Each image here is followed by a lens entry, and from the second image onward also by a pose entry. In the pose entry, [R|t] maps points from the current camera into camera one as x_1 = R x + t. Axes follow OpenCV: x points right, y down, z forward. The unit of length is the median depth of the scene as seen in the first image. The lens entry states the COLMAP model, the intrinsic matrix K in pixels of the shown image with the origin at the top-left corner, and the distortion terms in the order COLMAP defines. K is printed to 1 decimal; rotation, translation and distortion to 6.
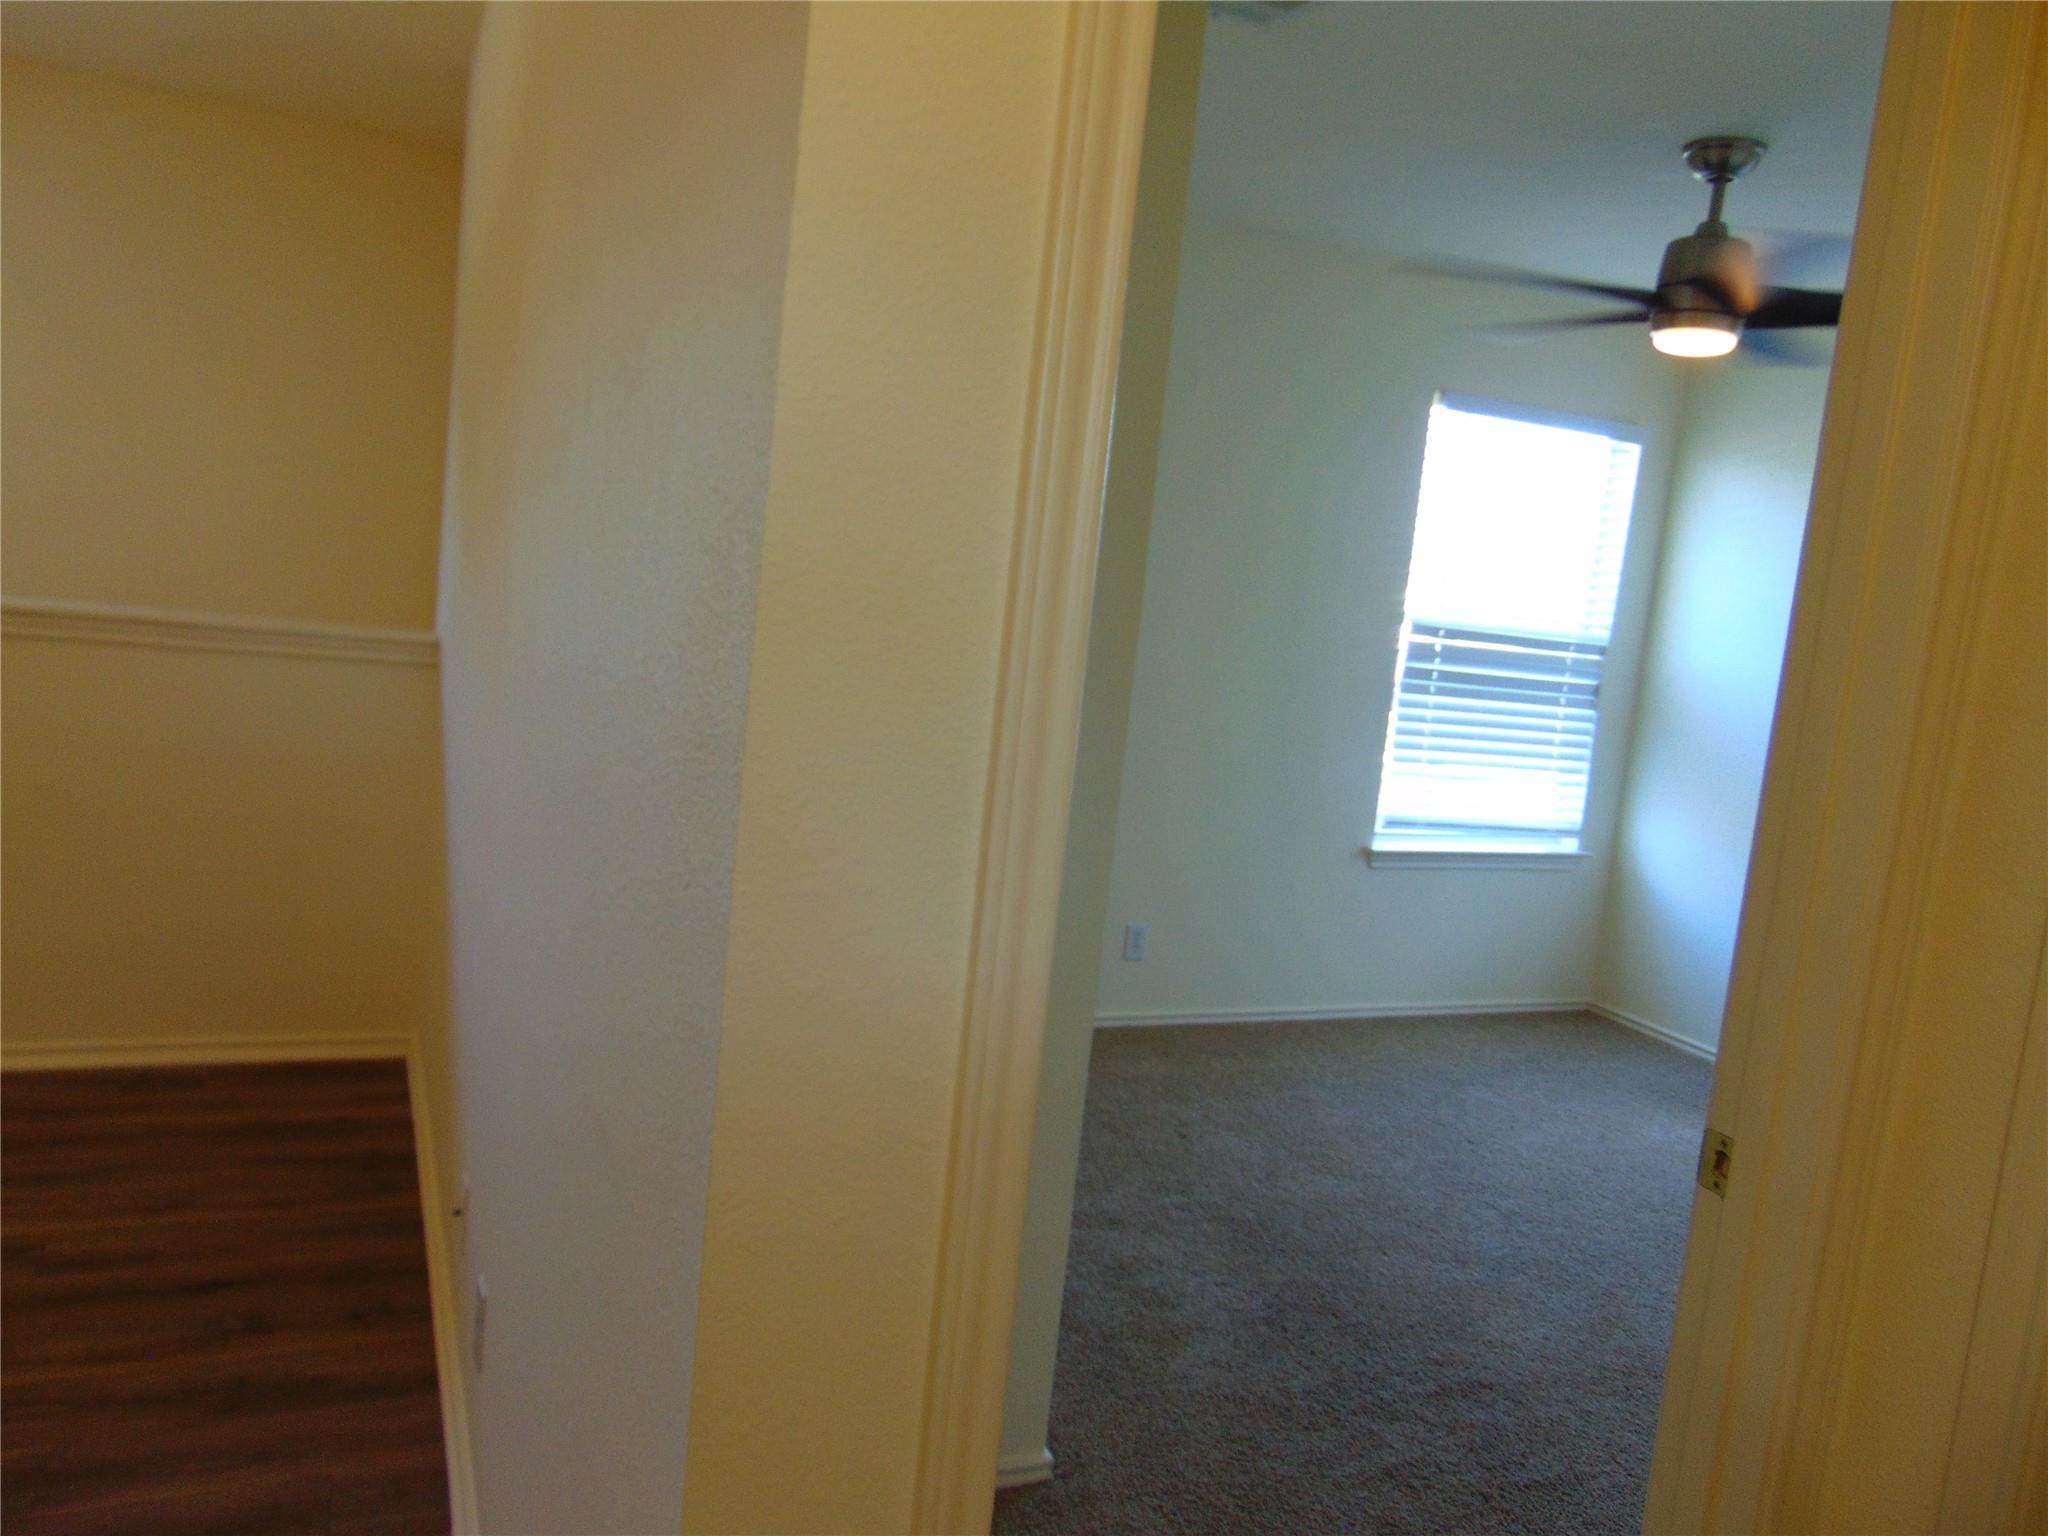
lens RADIAL K [[1553.6, 0, 1028.7], [0, 1553.6, 768.3], [0, 0, 1]] dist [-0.027329, 0.044286]
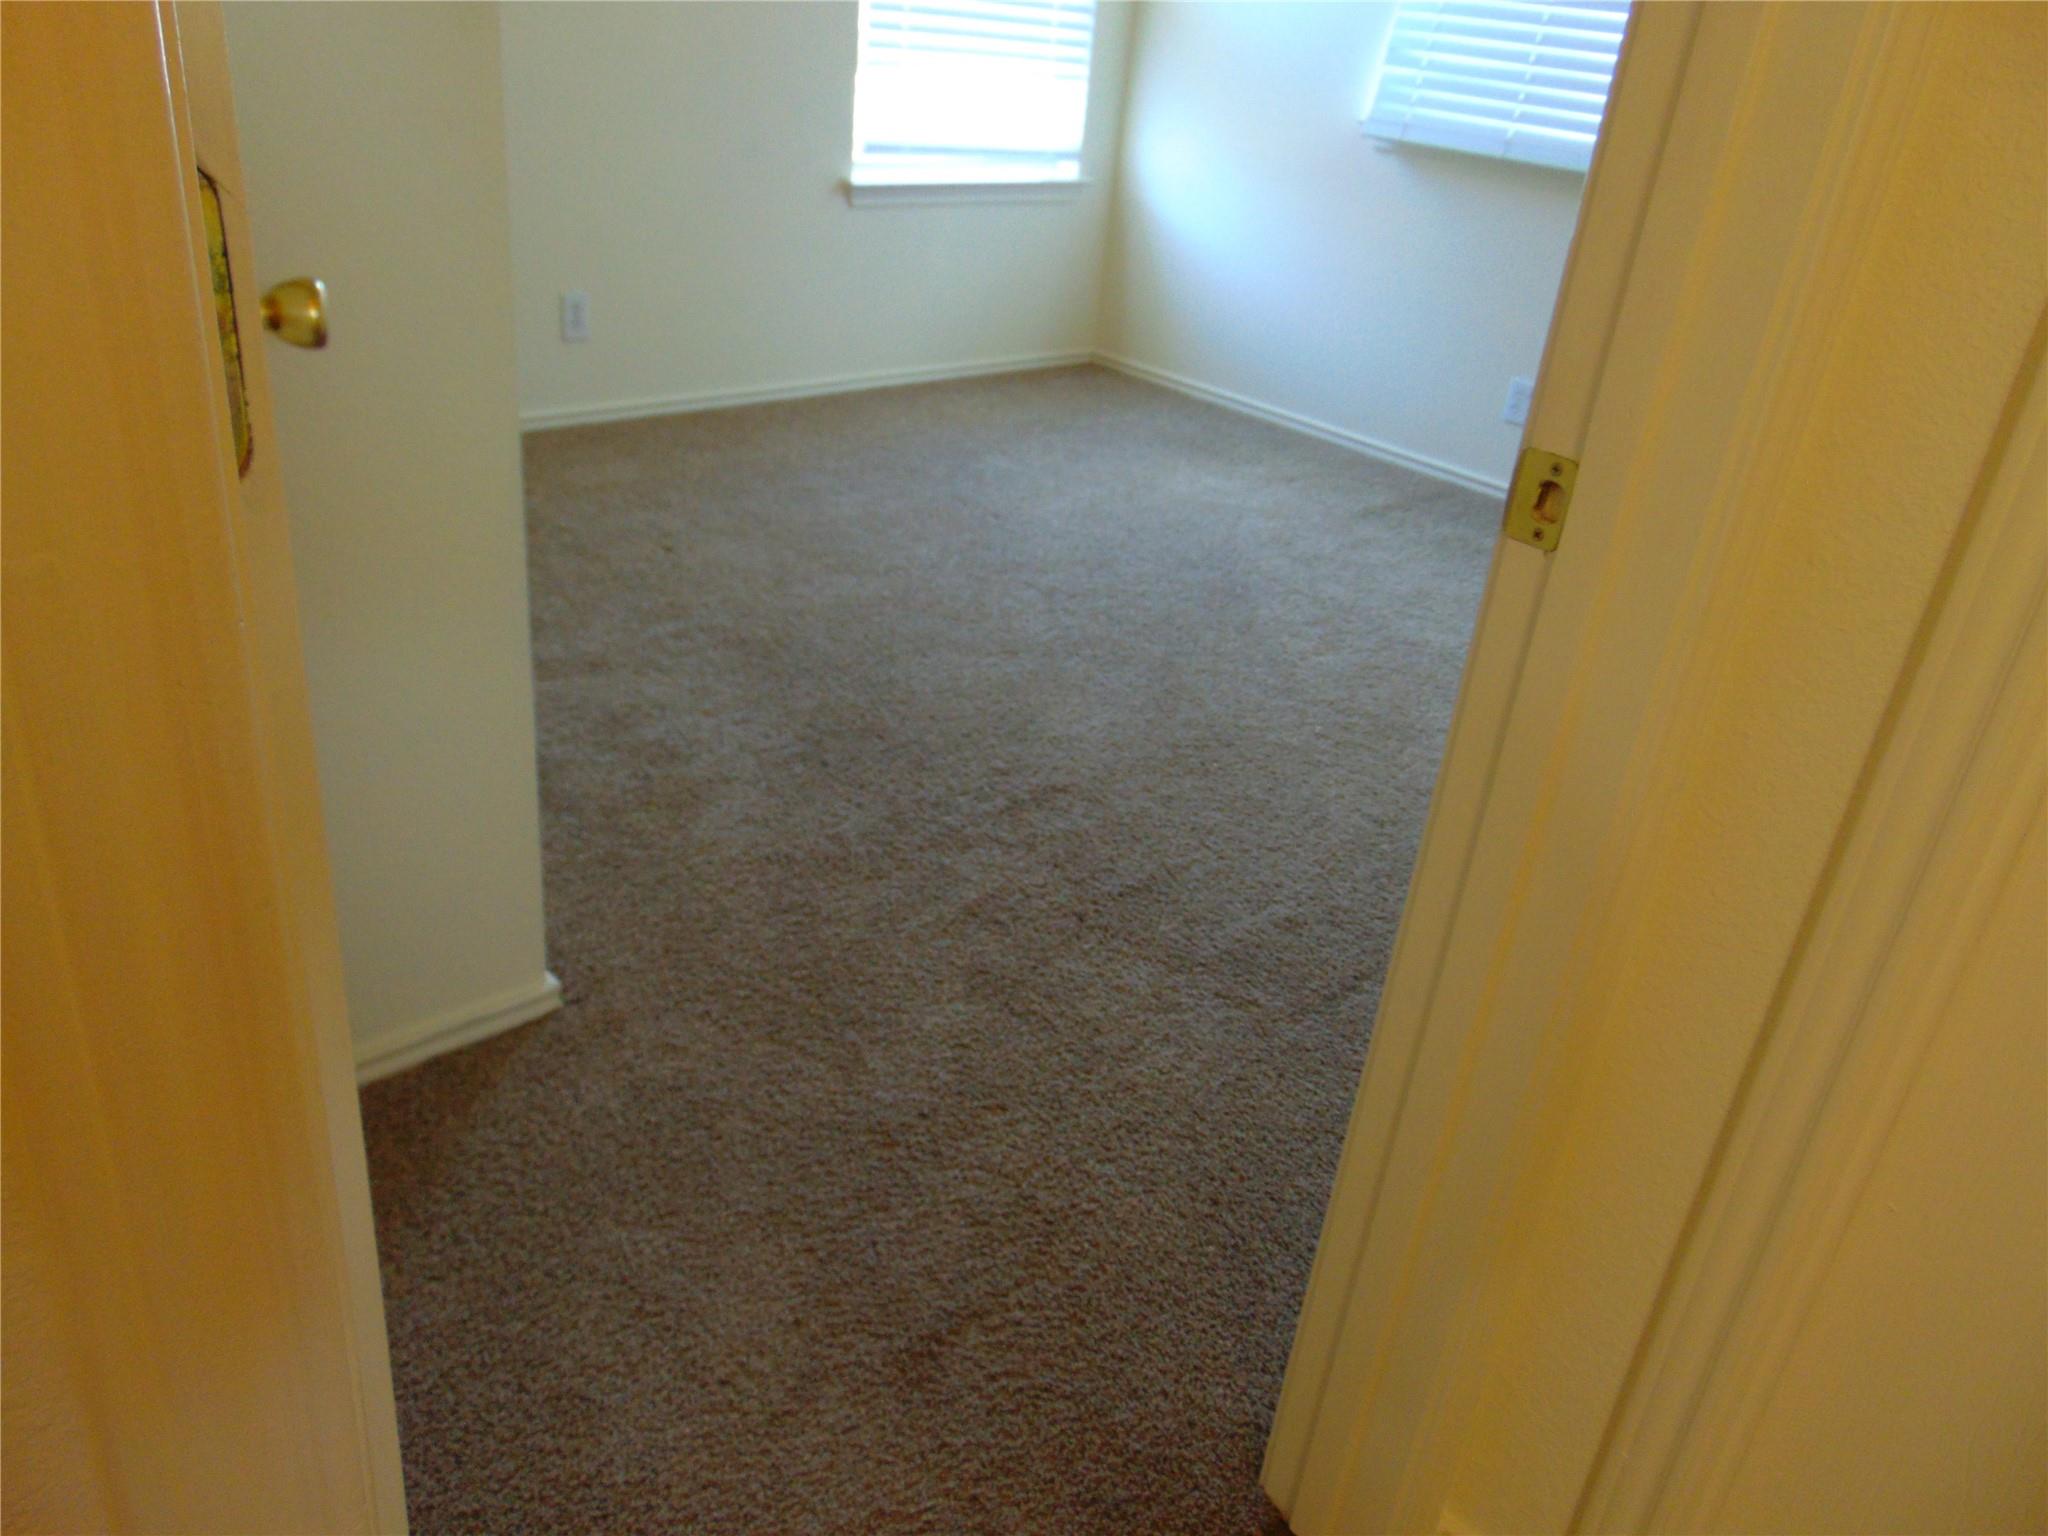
lens RADIAL K [[1553.6, 0, 1040.4], [0, 1553.6, 773.9], [0, 0, 1]] dist [-0.027329, 0.044286]
pose [[0.937488, -0.165039, 0.306395, 0.016965], [0.036988, 0.922668, 0.383818, 0.050731], [-0.346045, -0.348492, 0.871095, 0.227266]]
